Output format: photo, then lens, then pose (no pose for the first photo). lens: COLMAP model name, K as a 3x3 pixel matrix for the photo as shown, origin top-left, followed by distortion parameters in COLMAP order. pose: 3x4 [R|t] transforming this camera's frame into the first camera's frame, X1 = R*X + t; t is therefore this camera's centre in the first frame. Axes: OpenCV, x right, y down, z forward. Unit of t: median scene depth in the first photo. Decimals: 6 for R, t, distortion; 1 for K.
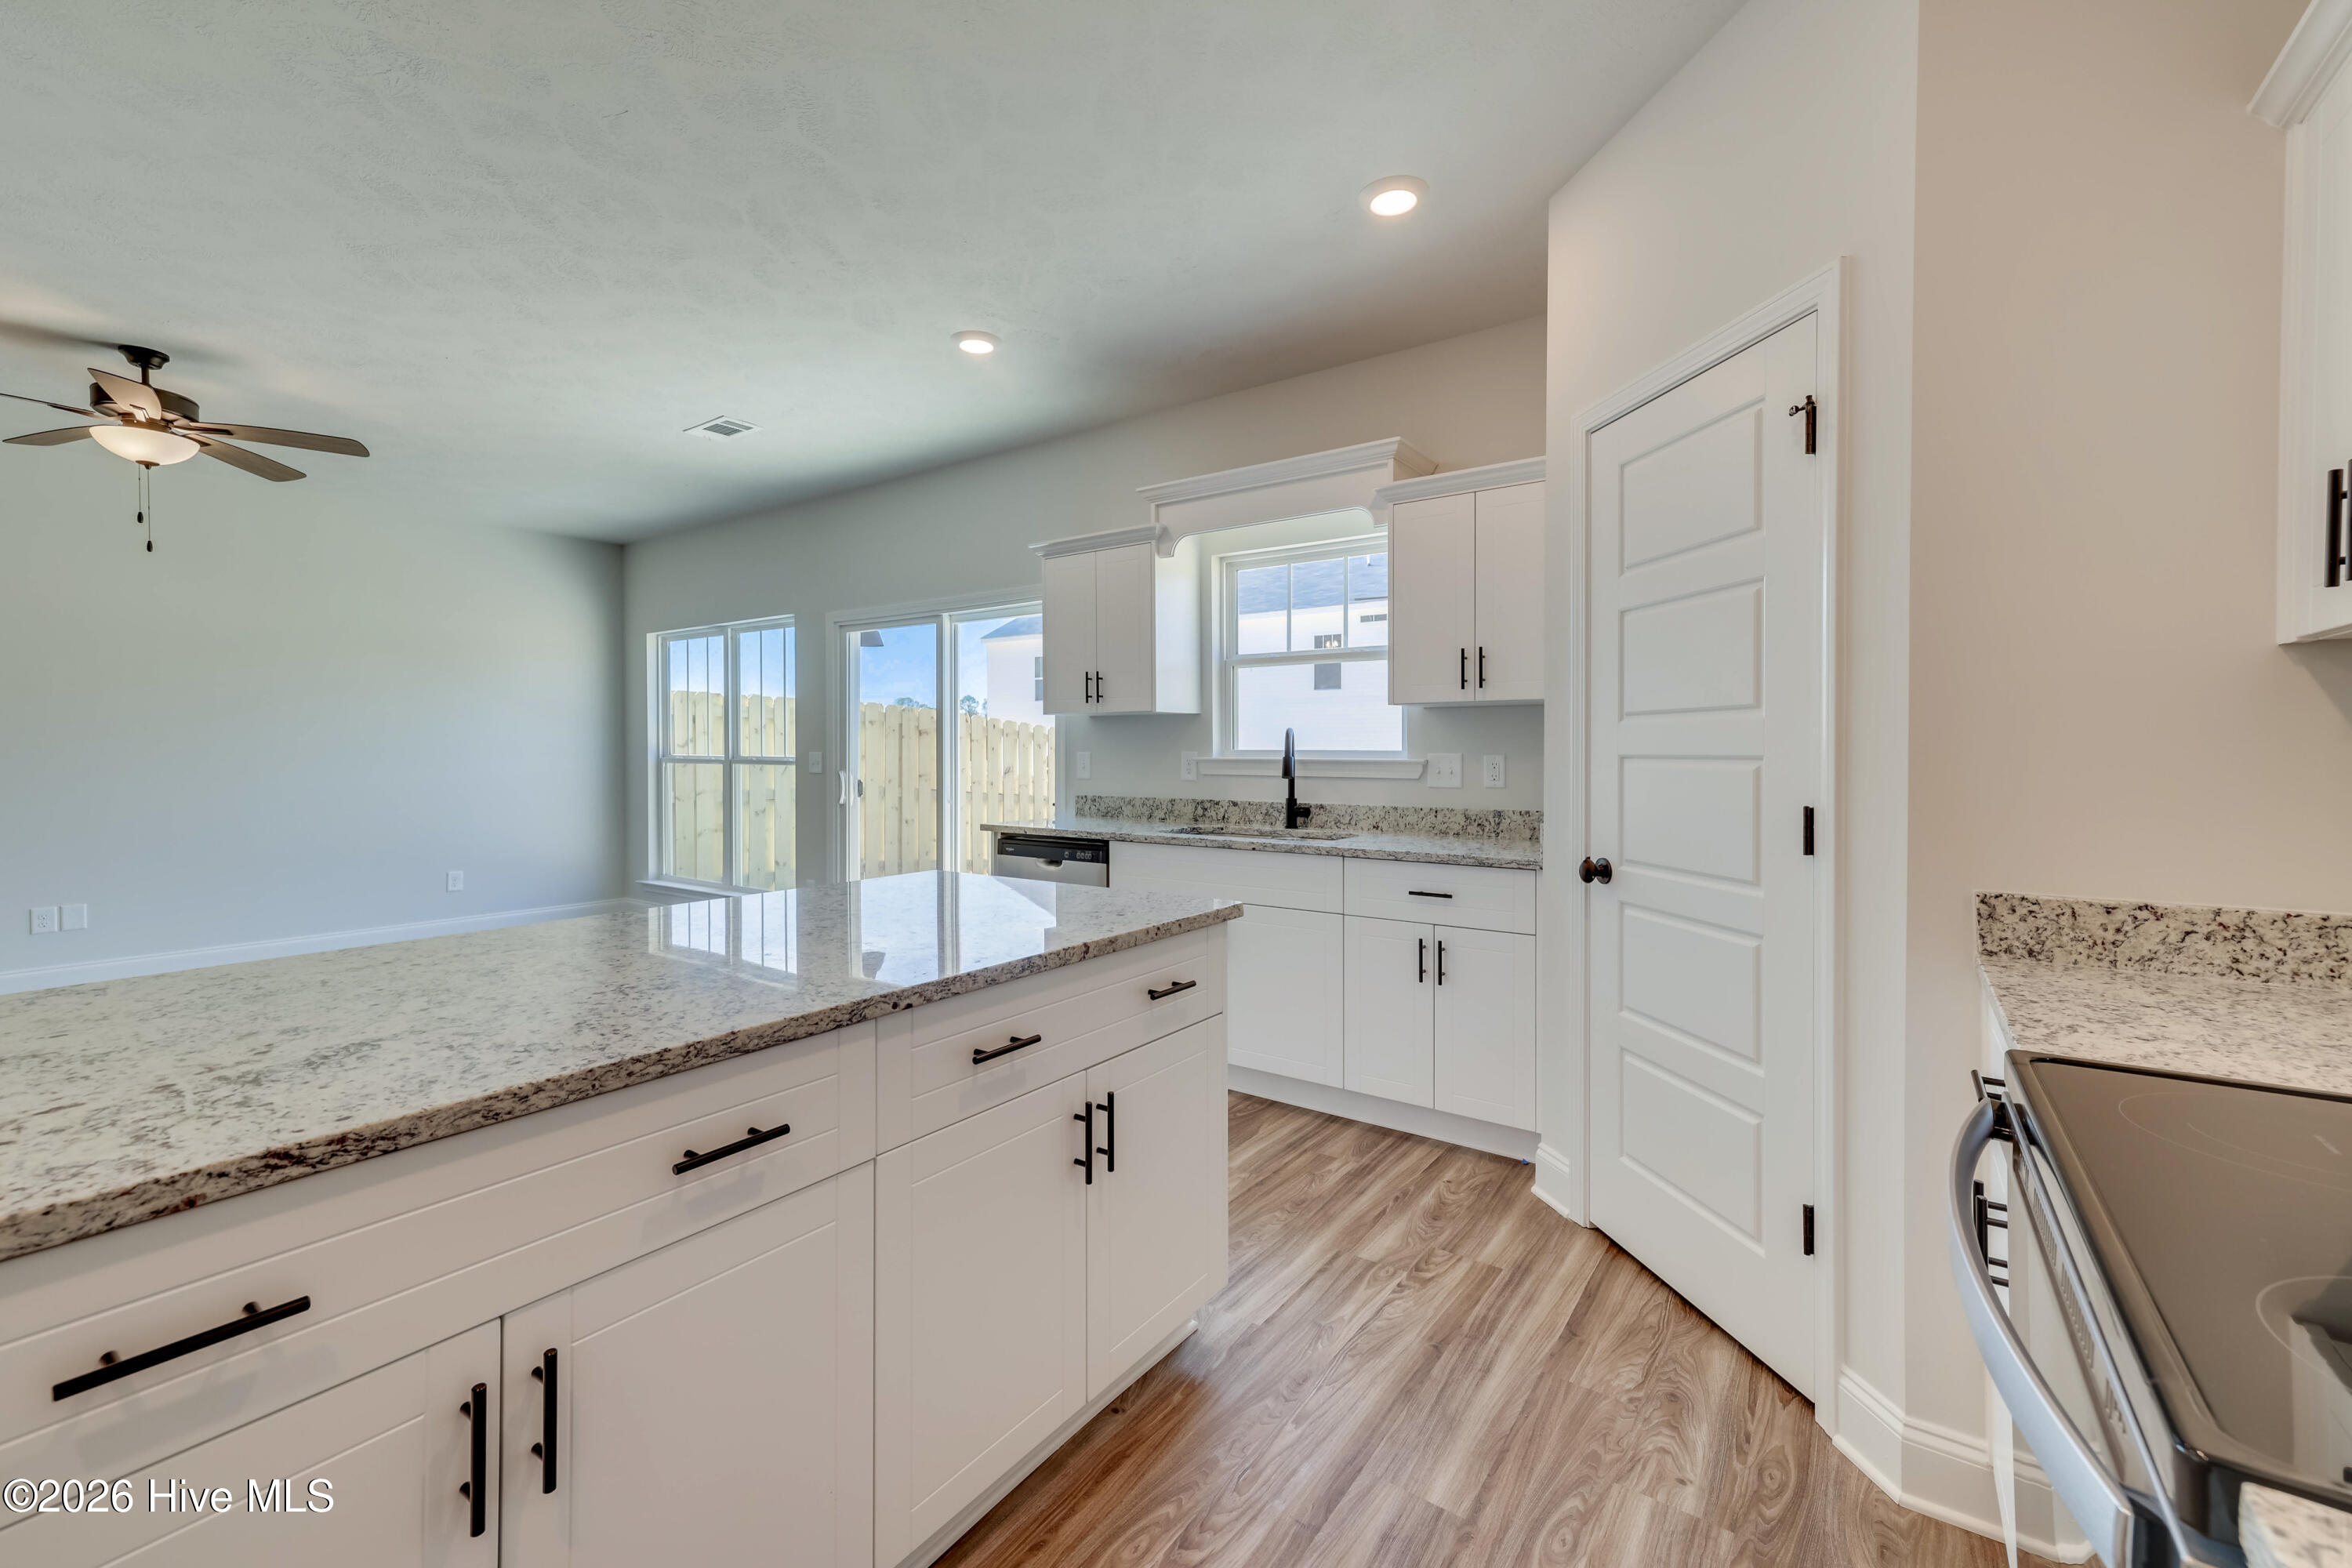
lens RADIAL K [[976.4, 0, 1137.2], [0, 976.4, 756.1], [0, 0, 1]] dist [0.012288, 0.000725]
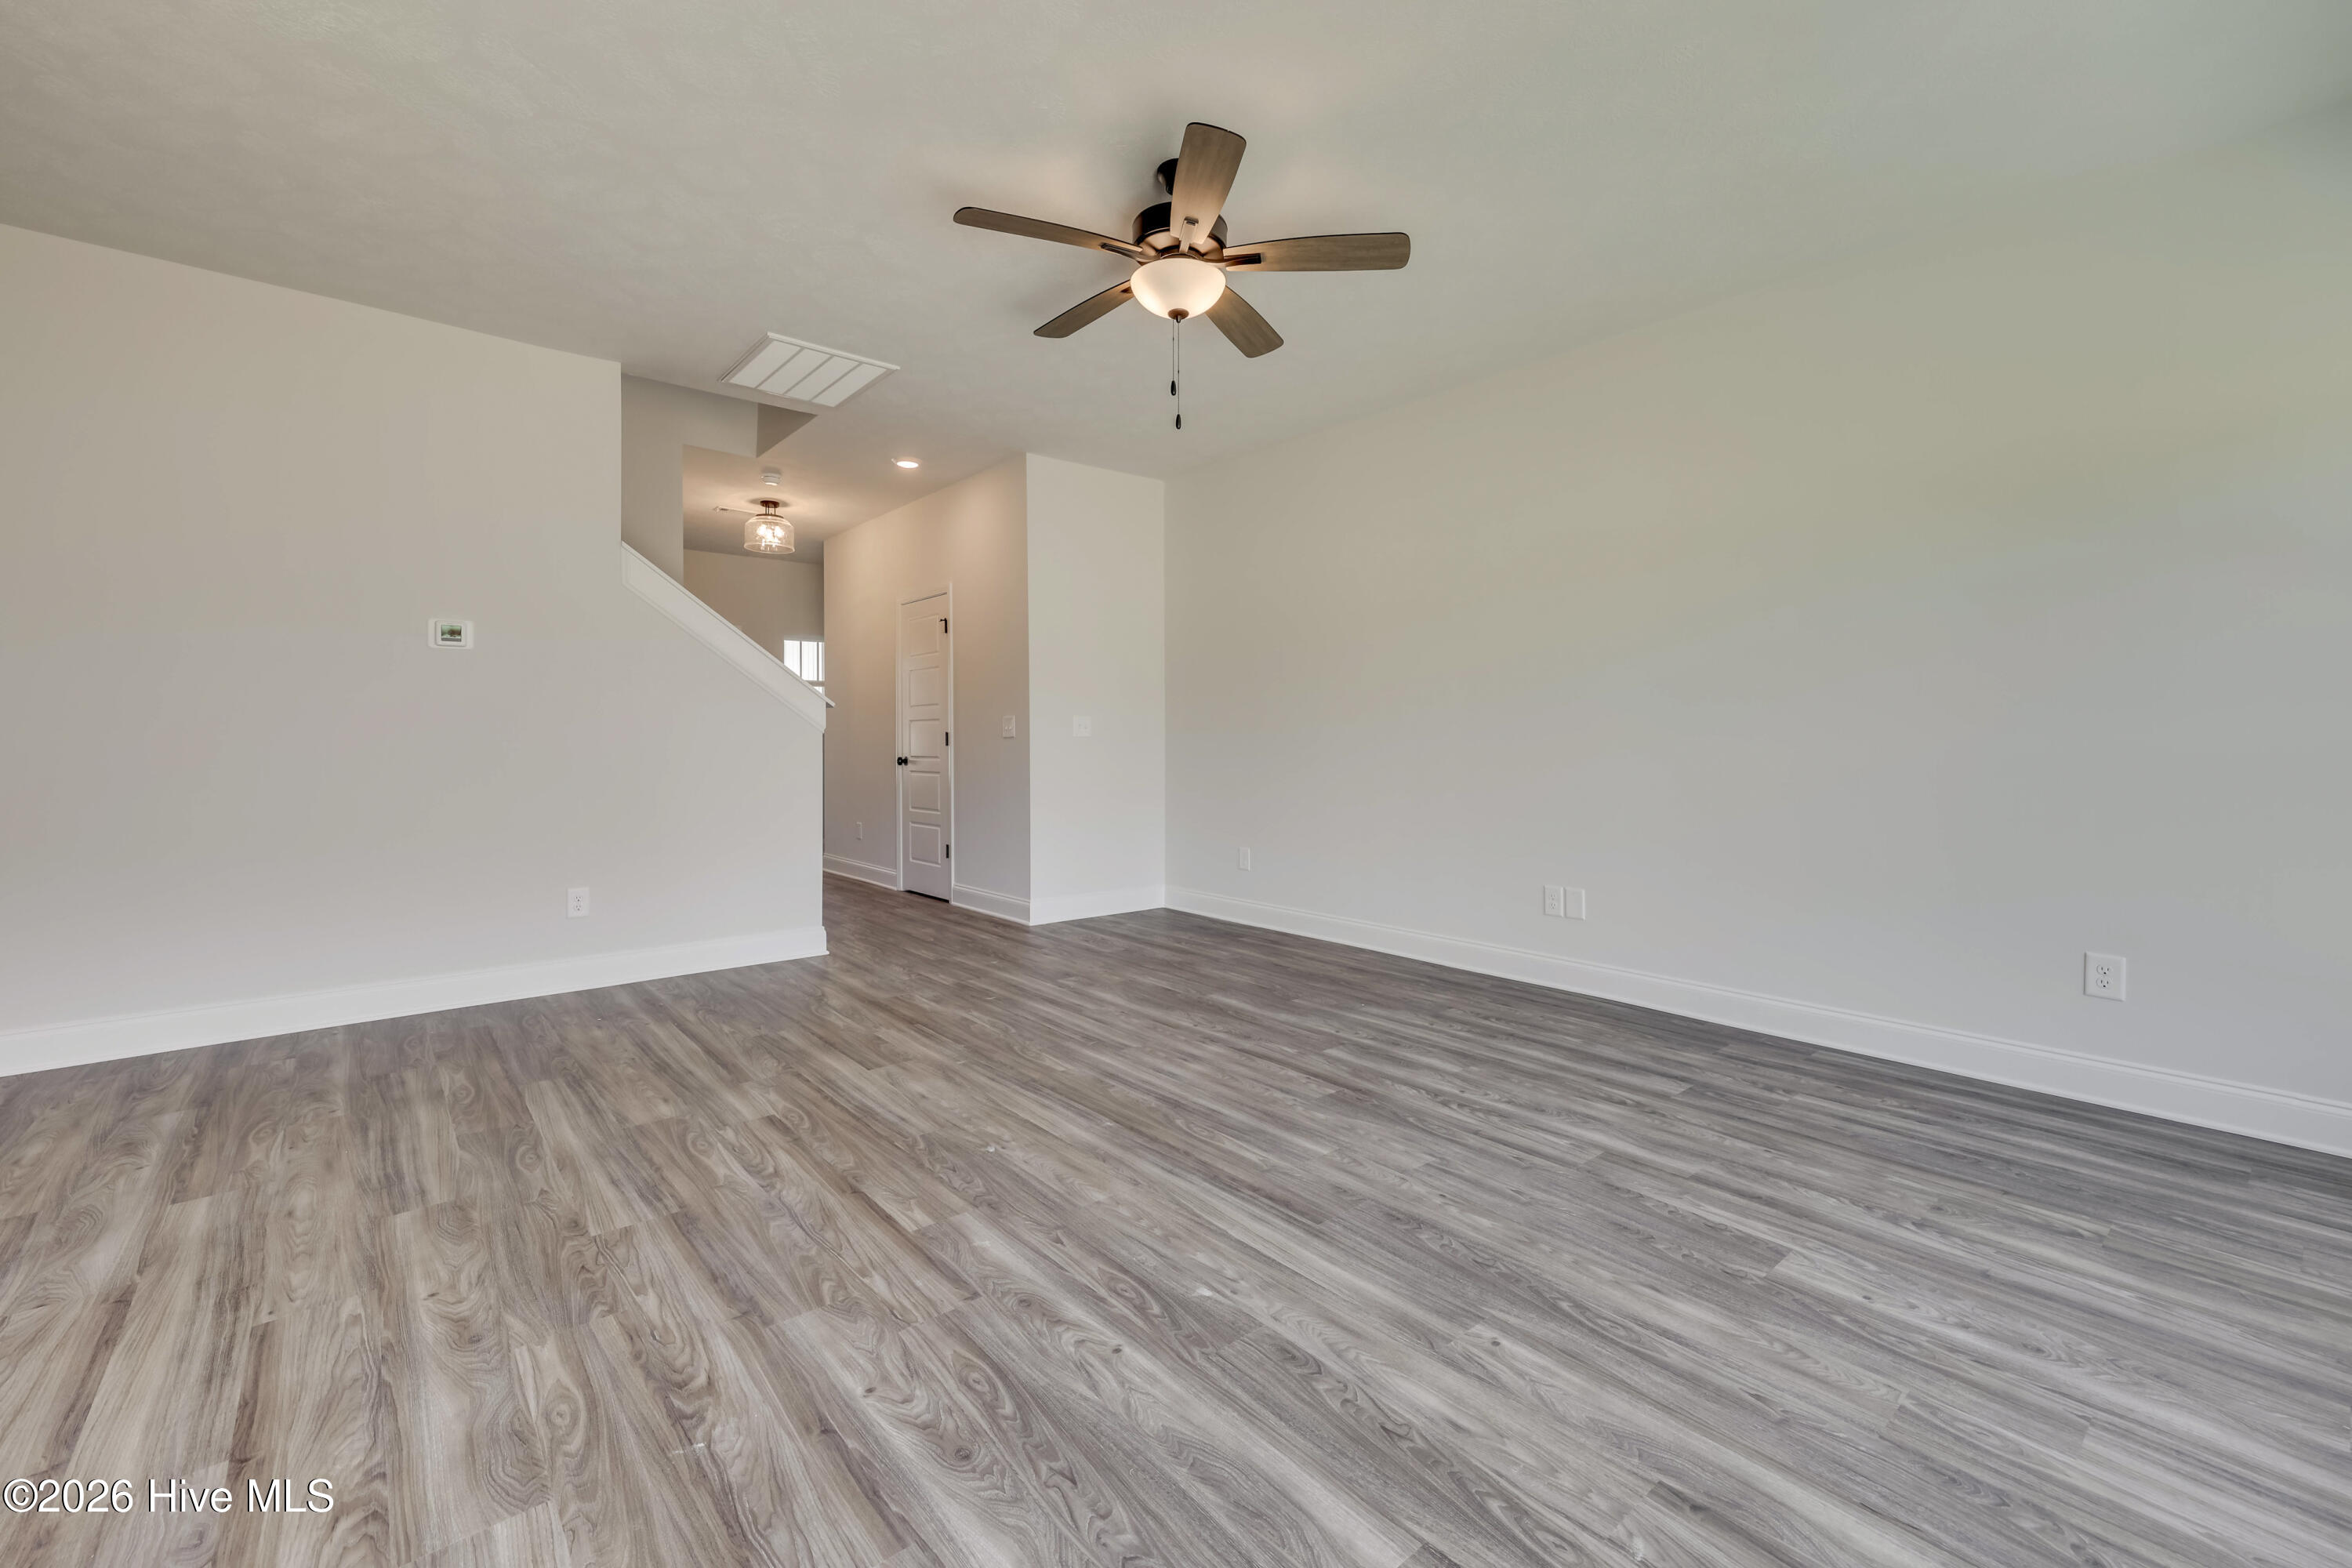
lens RADIAL K [[976.4, 0, 1200.8], [0, 976.4, 744.4], [0, 0, 1]] dist [0.012288, 0.000725]
pose [[-0.225475, 0.005292, -0.974235, -0.246321], [-0.006670, 0.999953, 0.006975, 0.031261], [0.974226, 0.008071, -0.225429, 1.136165]]
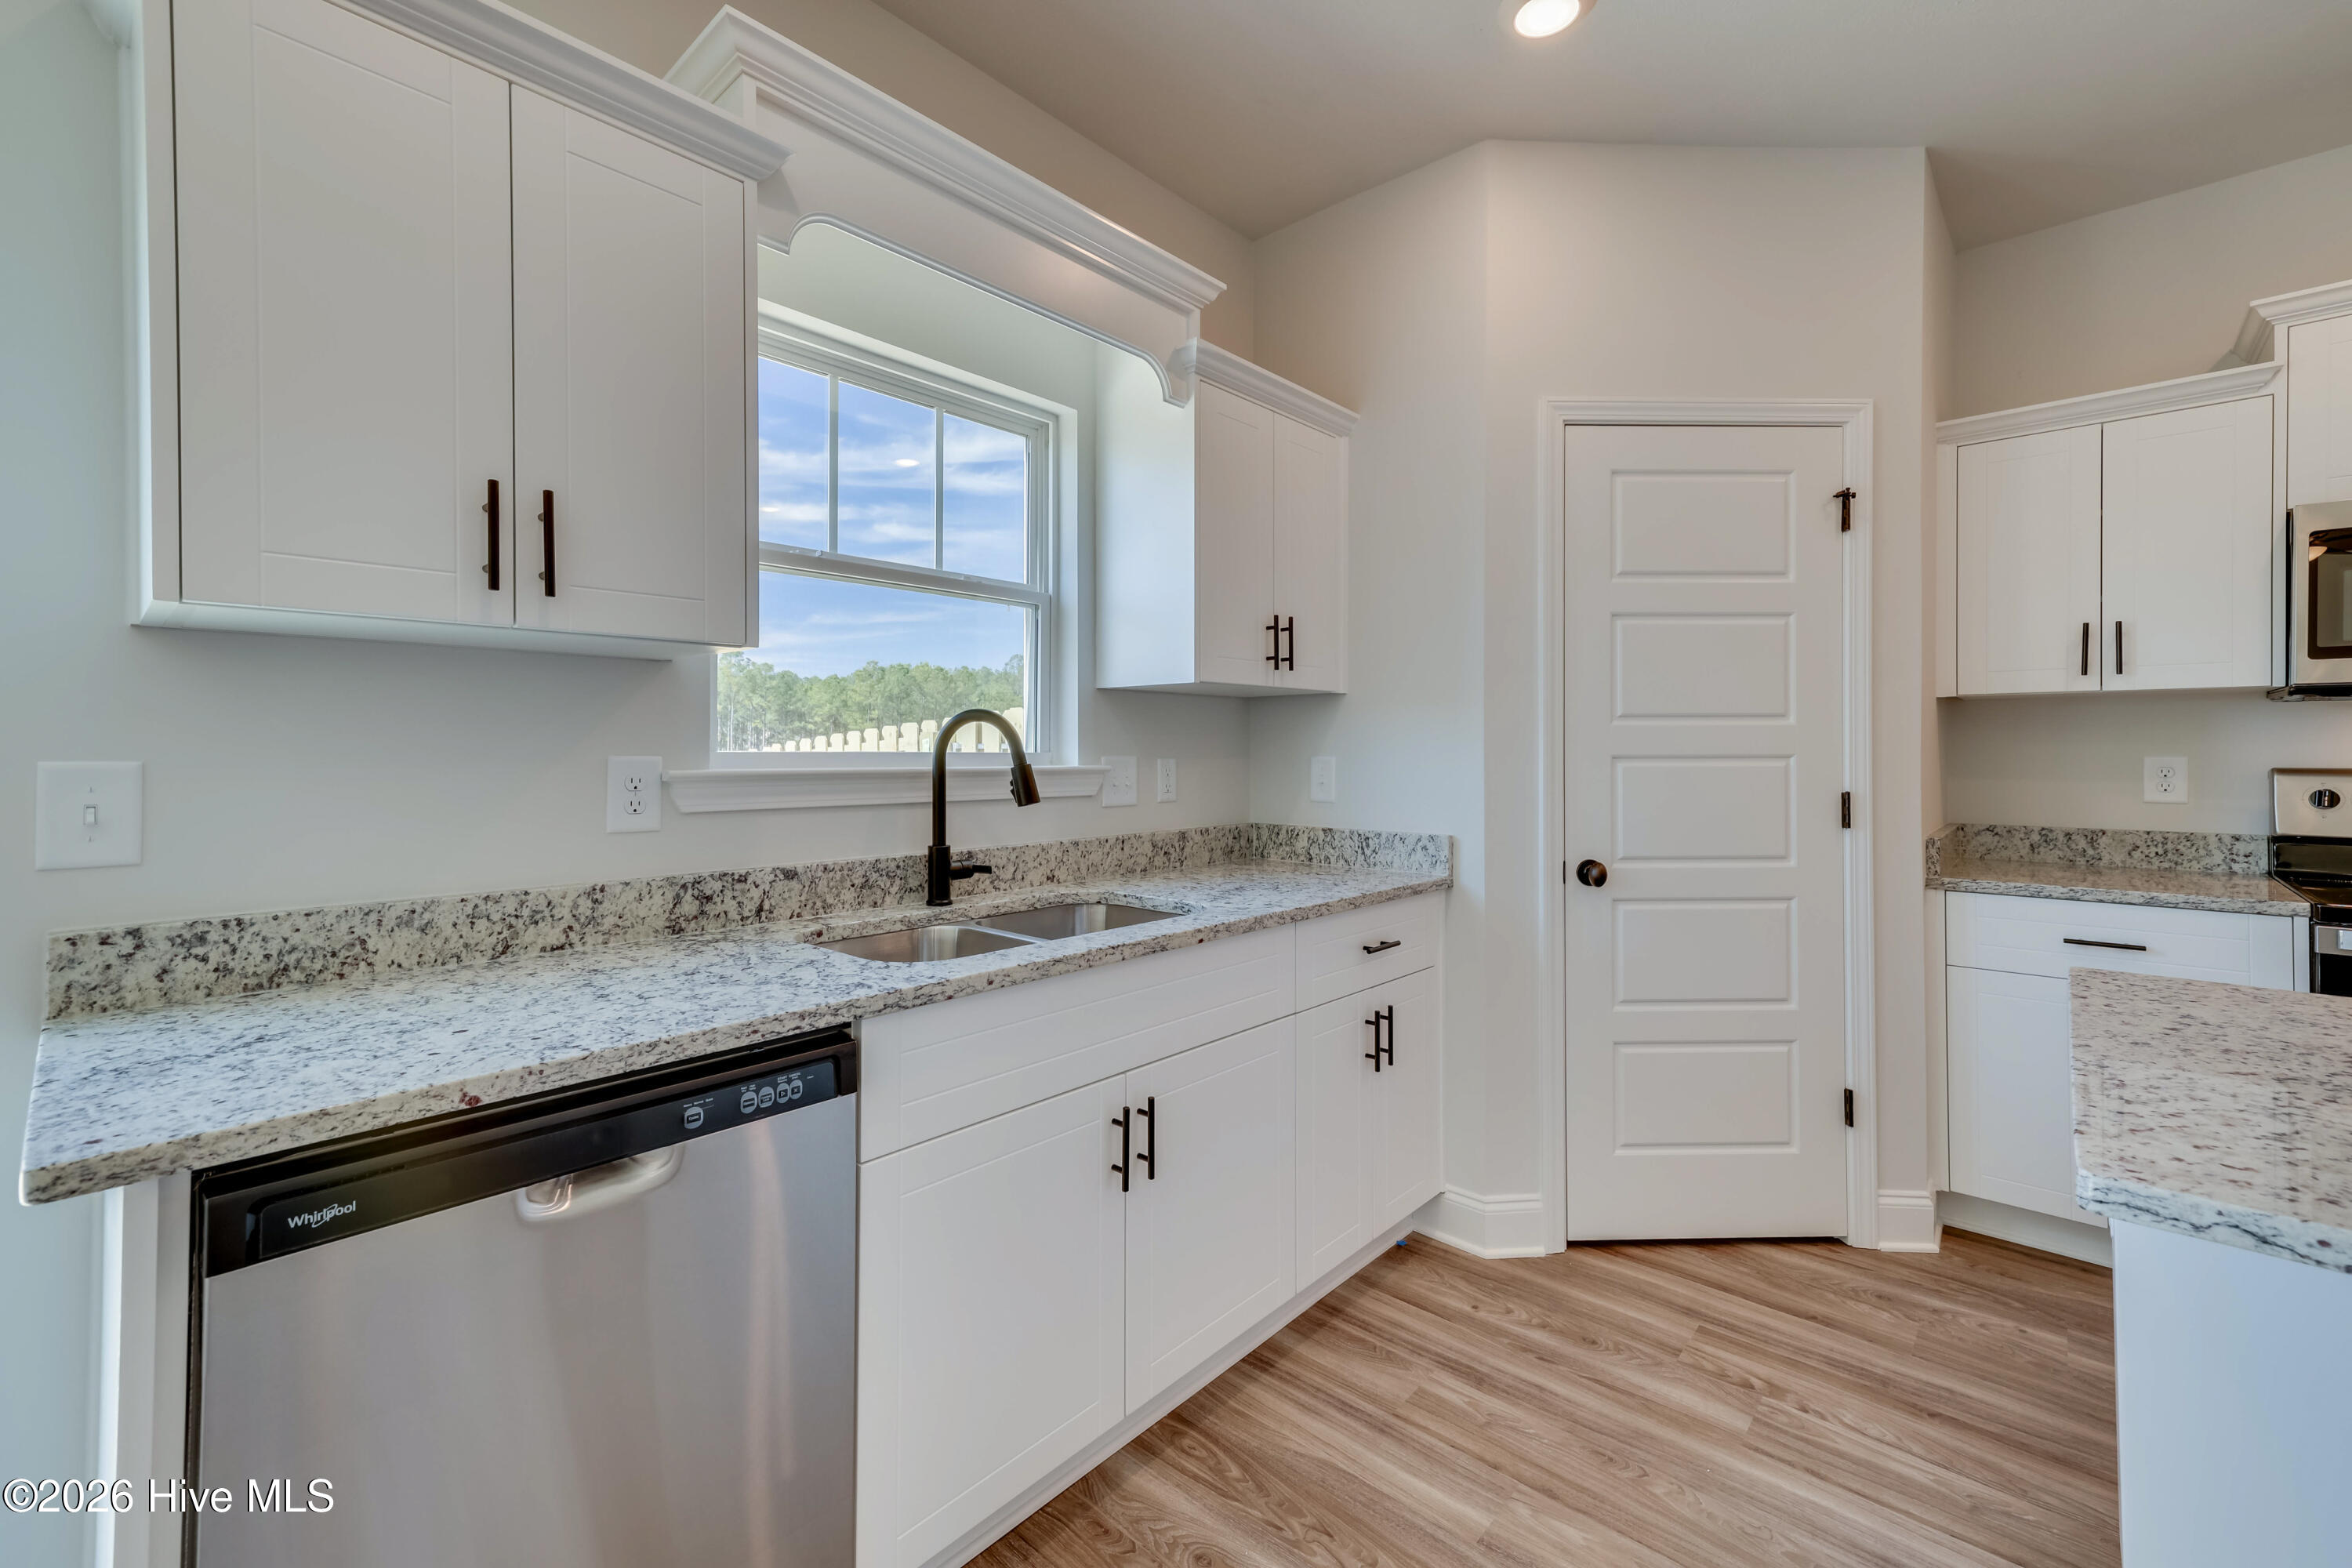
lens RADIAL K [[976.4, 0, 1181.0], [0, 976.4, 748.3], [0, 0, 1]] dist [0.012288, 0.000725]
pose [[0.092547, 0.005552, 0.995693, -0.342082], [0.009281, 0.999936, -0.006438, -0.003713], [-0.995665, 0.009836, 0.092490, 0.823282]]
